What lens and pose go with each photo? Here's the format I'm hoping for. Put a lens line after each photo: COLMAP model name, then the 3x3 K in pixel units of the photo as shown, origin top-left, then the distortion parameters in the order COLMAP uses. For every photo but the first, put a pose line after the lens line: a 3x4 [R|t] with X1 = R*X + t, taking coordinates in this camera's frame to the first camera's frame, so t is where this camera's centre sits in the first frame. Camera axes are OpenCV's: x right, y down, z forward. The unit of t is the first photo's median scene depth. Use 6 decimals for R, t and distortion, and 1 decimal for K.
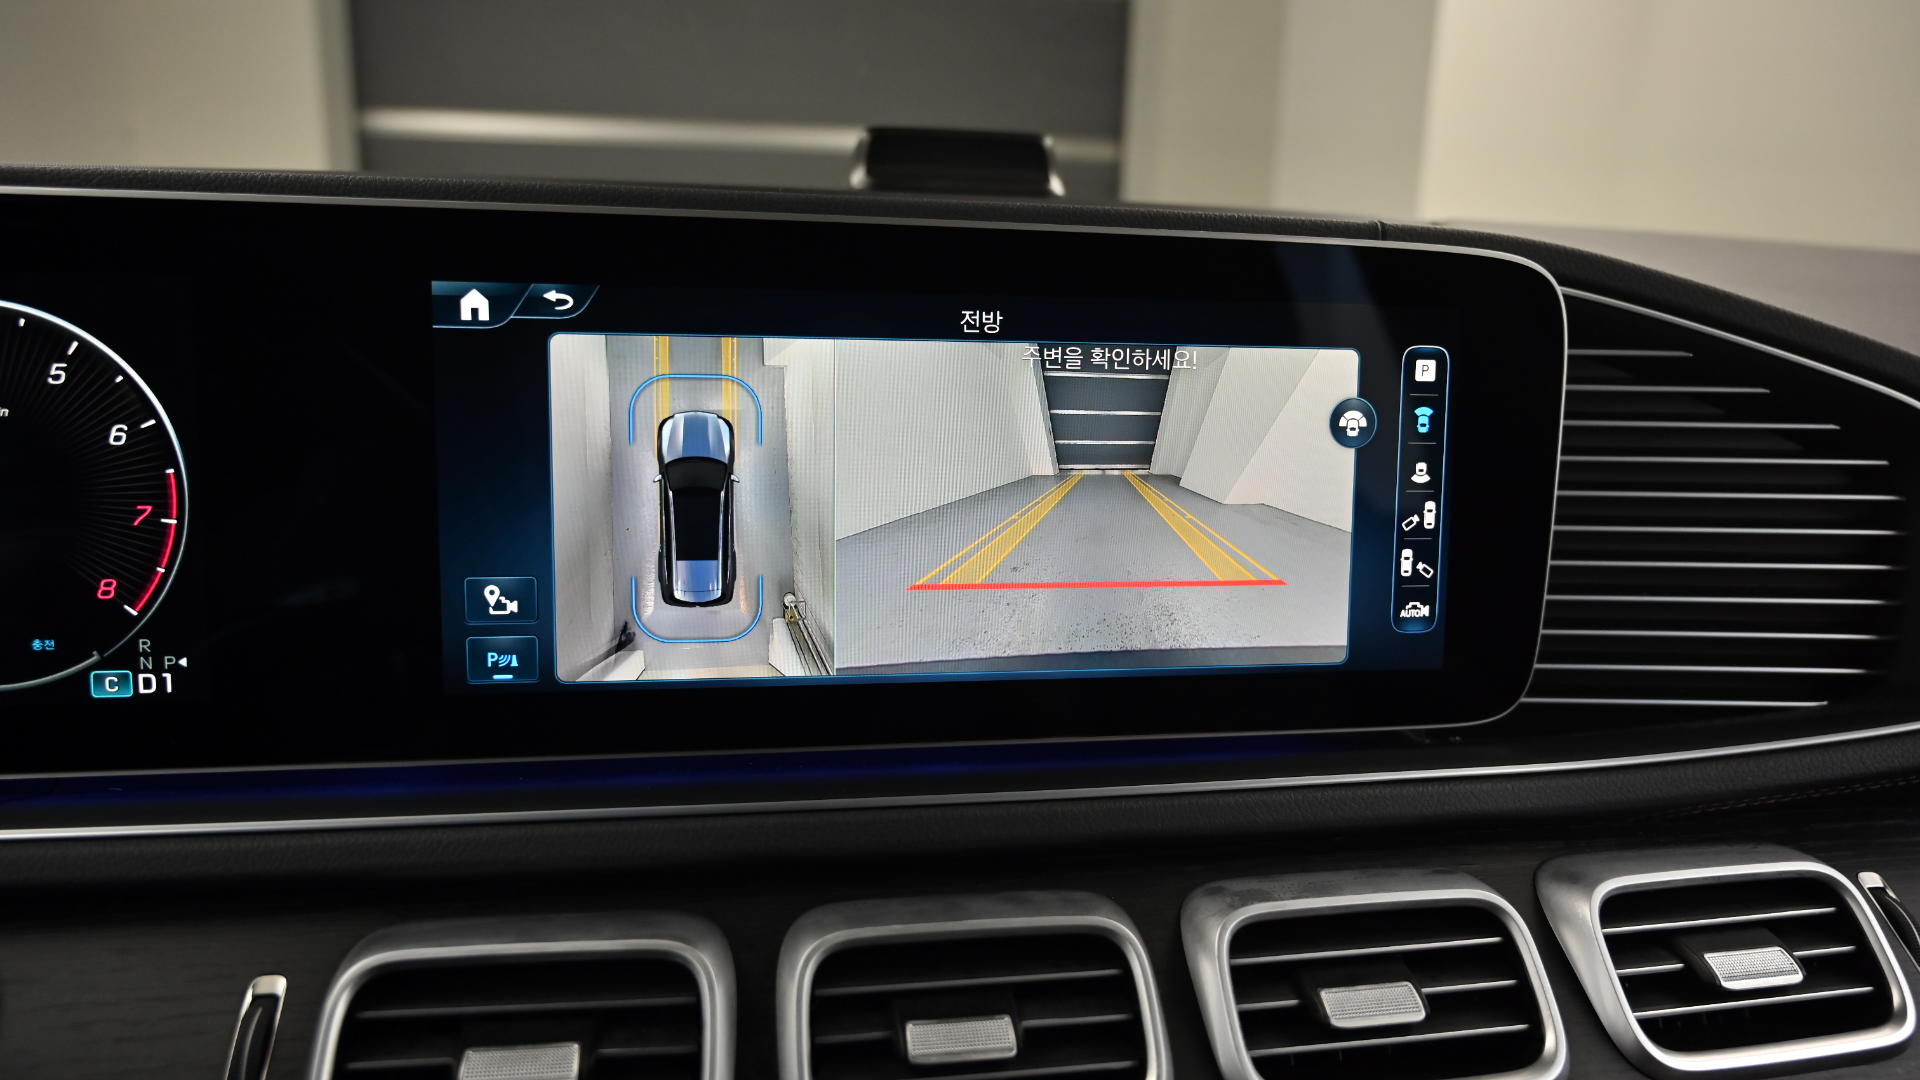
lens RADIAL K [[1351.0, 0, 964.7], [0, 1351.0, 550.9], [0, 0, 1]] dist [0.001578, 0.004246]
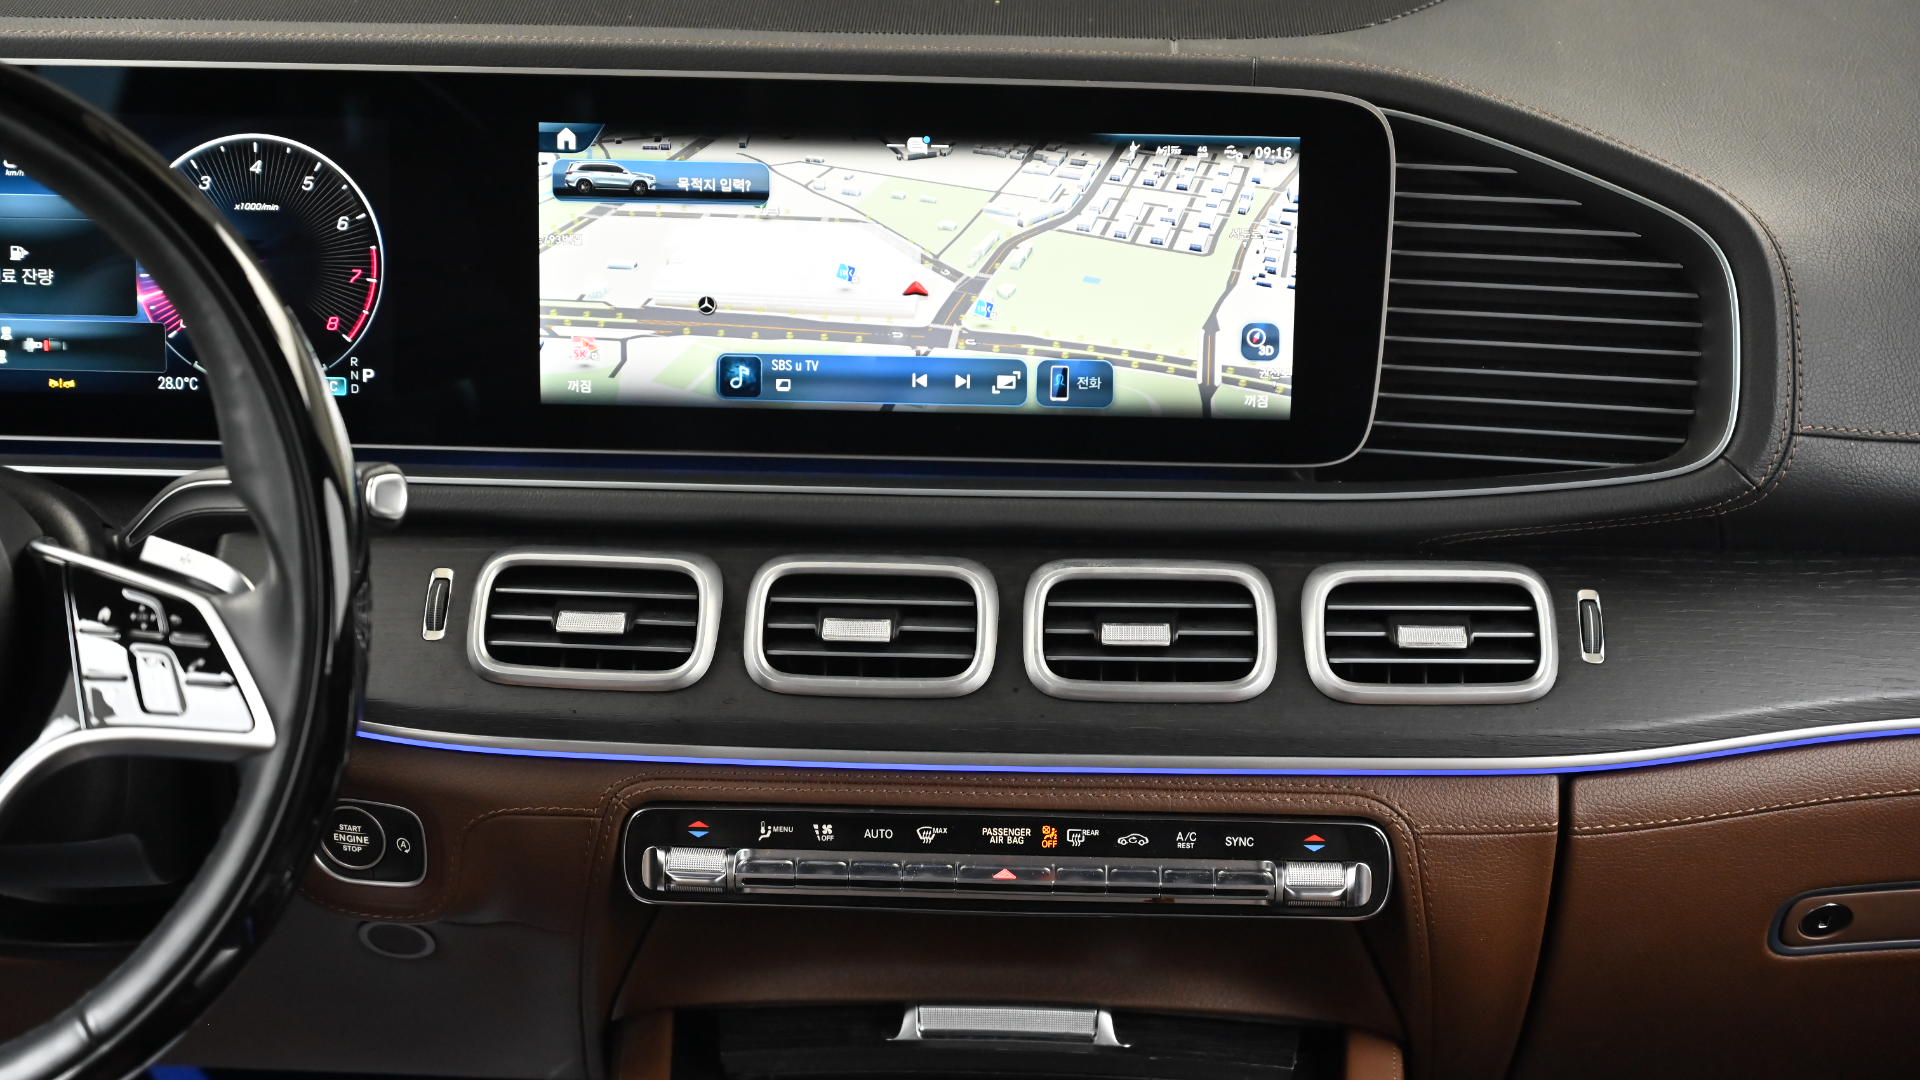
lens RADIAL K [[3872.5, 0, 958.7], [0, 3872.5, 540.1], [0, 0, 1]] dist [0.113935, 0.000000]
pose [[0.977935, 0.050093, -0.202816, 0.956304], [-0.028564, 0.993771, 0.107720, -0.221323], [0.206948, -0.099550, 0.973274, -3.142231]]
